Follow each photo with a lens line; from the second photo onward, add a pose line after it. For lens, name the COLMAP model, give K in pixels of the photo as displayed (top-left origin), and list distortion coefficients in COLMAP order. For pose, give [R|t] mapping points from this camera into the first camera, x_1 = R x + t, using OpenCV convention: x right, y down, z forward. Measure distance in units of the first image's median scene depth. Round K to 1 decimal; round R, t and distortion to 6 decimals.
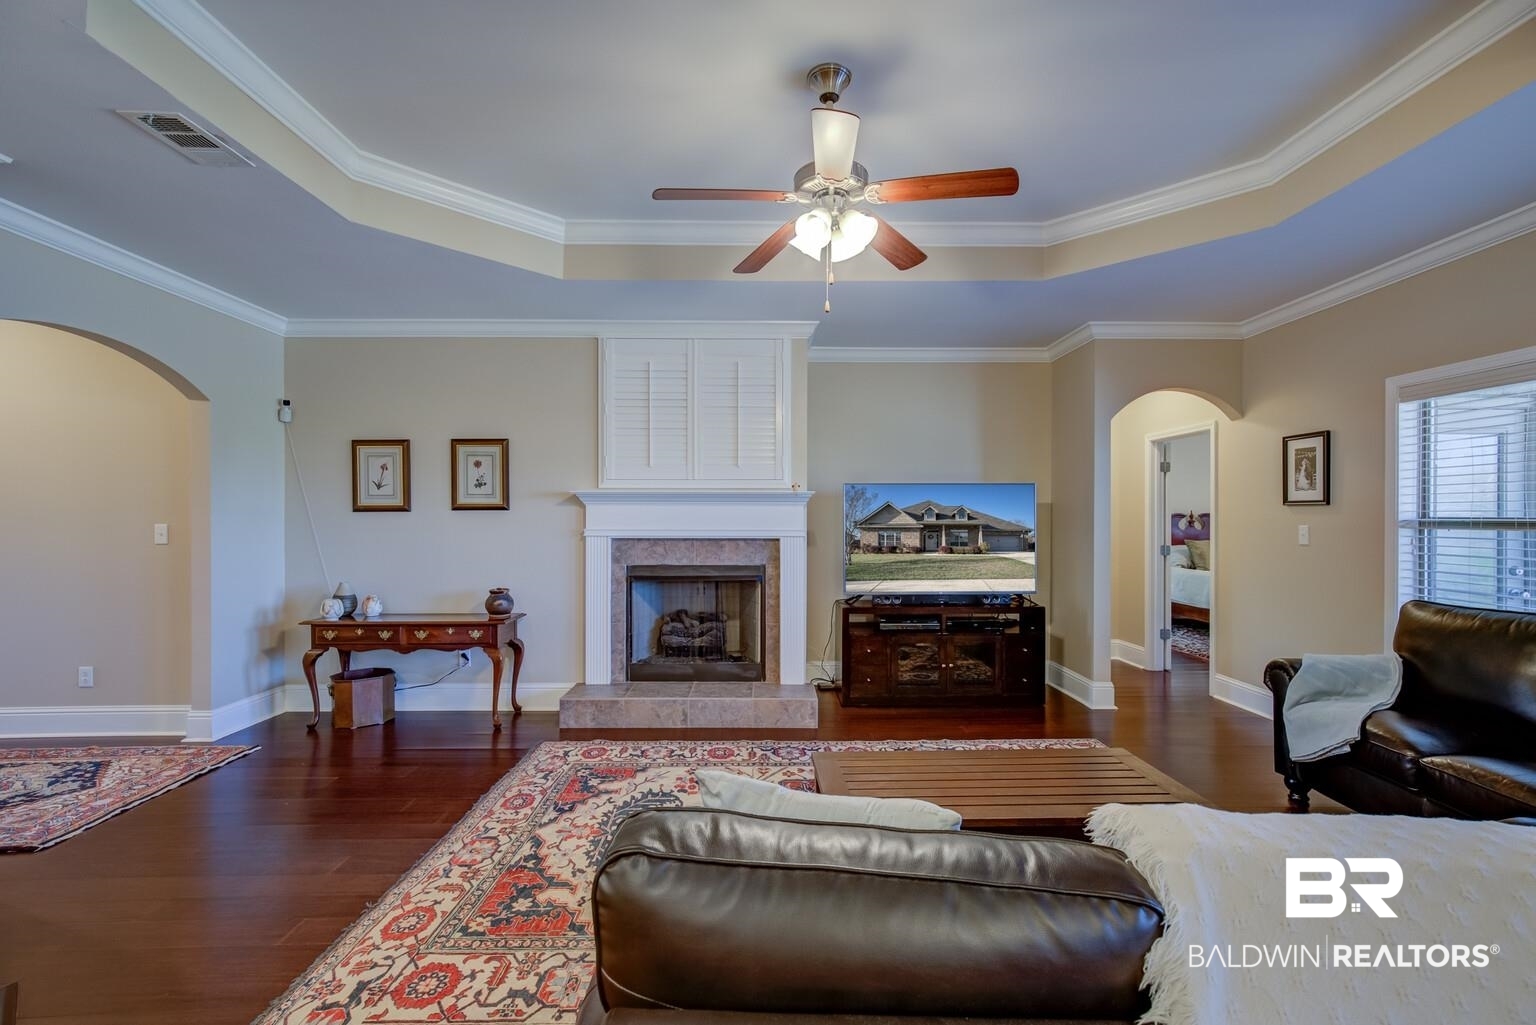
lens RADIAL K [[694.5, 0, 767.8], [0, 694.5, 516.2], [0, 0, 1]] dist [-0.009630, 0.010904]
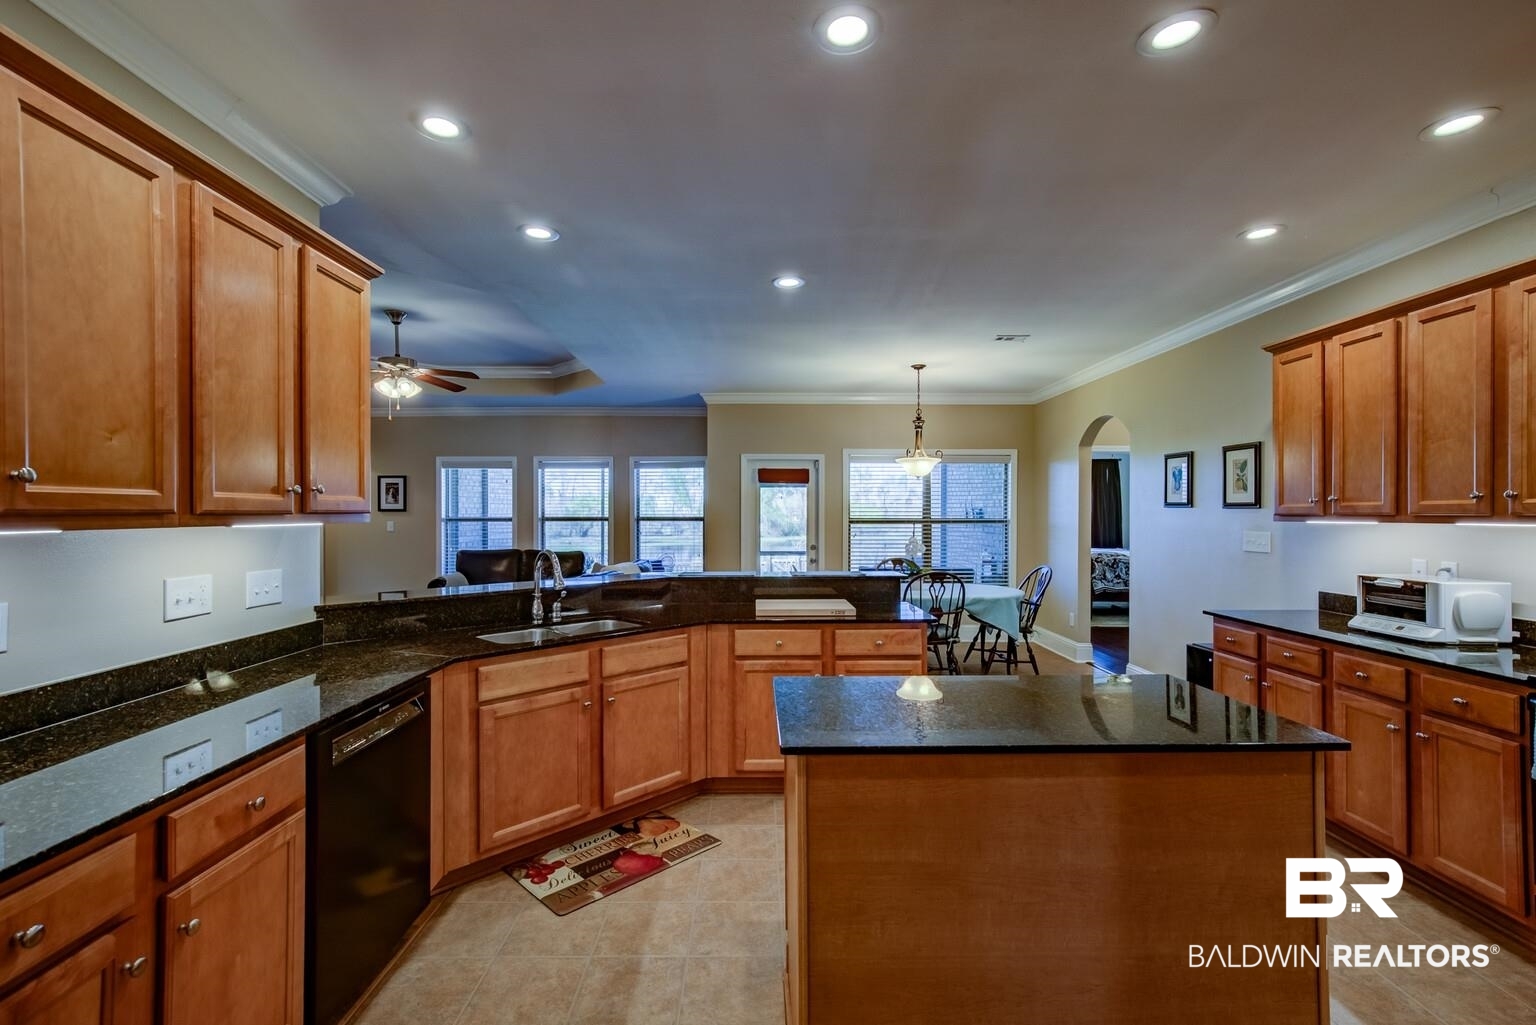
lens RADIAL K [[685.3, 0, 772.6], [0, 685.3, 515.2], [0, 0, 1]] dist [0.003523, 0.000900]
pose [[-0.004738, -0.002124, 0.999987, -1.460140], [0.005869, 0.999980, 0.002151, -0.003548], [-0.999972, 0.005879, -0.004726, -0.105006]]
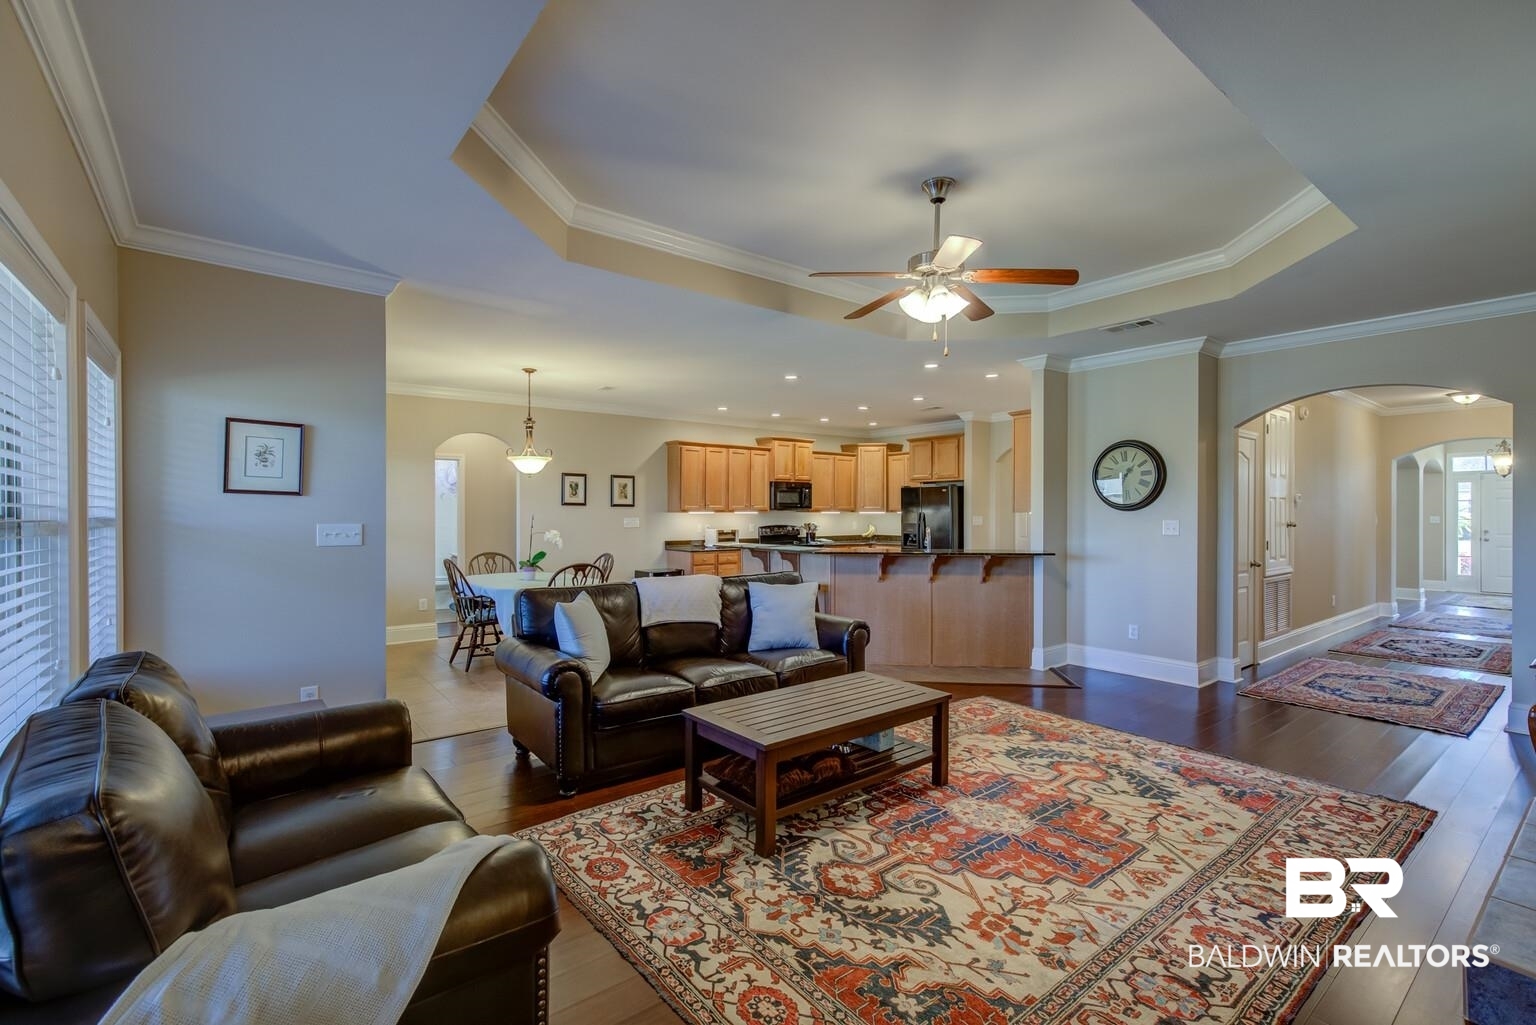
lens RADIAL K [[685.3, 0, 772.6], [0, 685.3, 515.2], [0, 0, 1]] dist [0.003523, 0.000900]
pose [[-0.789896, 0.002349, -0.613236, 0.828213], [-0.004455, 0.999944, 0.009569, -0.005093], [0.613225, 0.010291, -0.789842, 1.337302]]
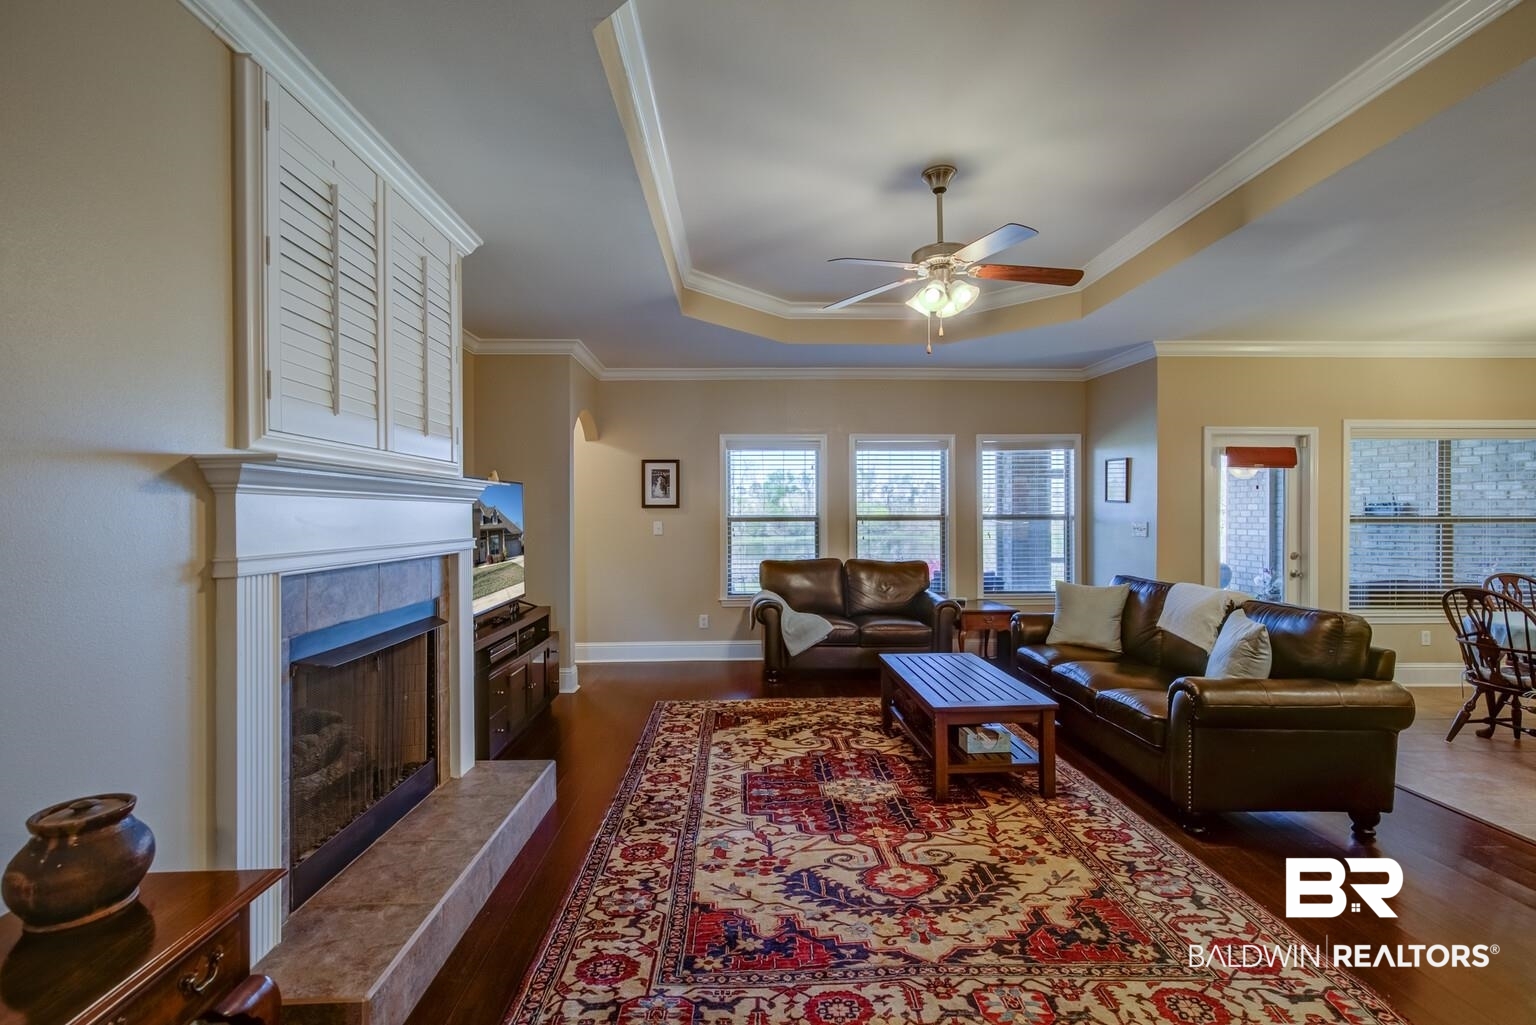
lens RADIAL K [[694.5, 0, 767.8], [0, 694.5, 516.2], [0, 0, 1]] dist [-0.009630, 0.010904]
pose [[-0.023208, -0.004821, 0.999719, -0.856217], [0.008101, 0.999955, 0.005011, -0.004989], [-0.999698, 0.008215, -0.023168, 0.976361]]
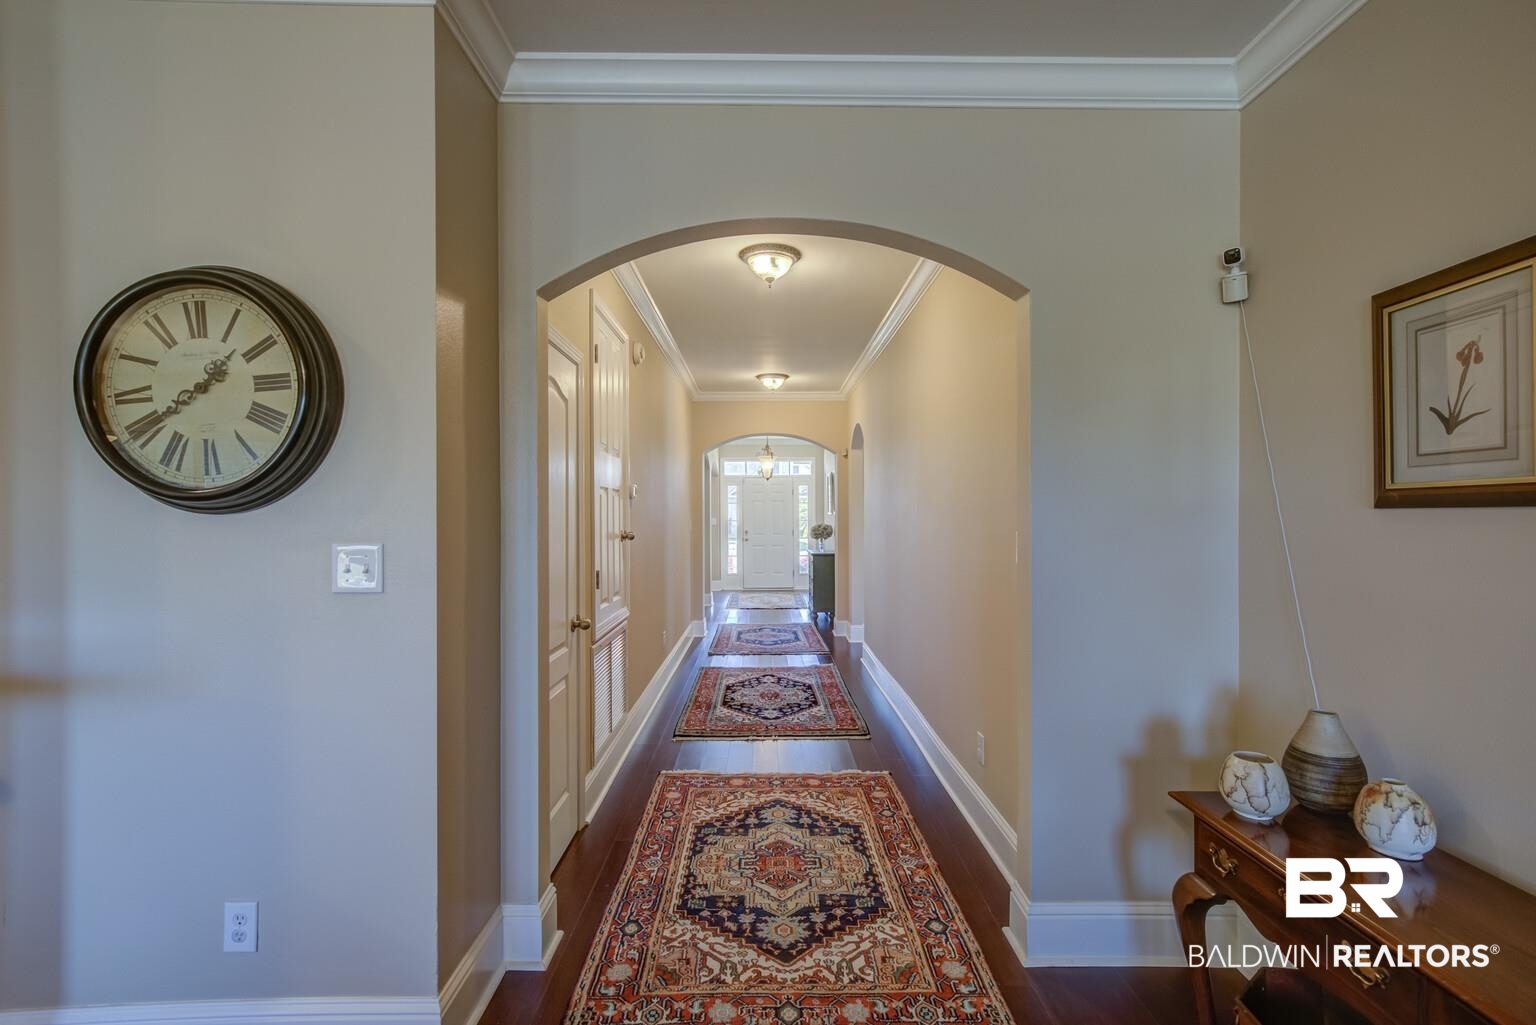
lens RADIAL K [[685.3, 0, 772.6], [0, 685.3, 515.2], [0, 0, 1]] dist [0.003523, 0.000900]
pose [[0.001091, 0.002062, -0.999997, -0.354485], [-0.002251, 0.999995, 0.002059, -0.003505], [0.999997, 0.002249, 0.001095, 0.953047]]
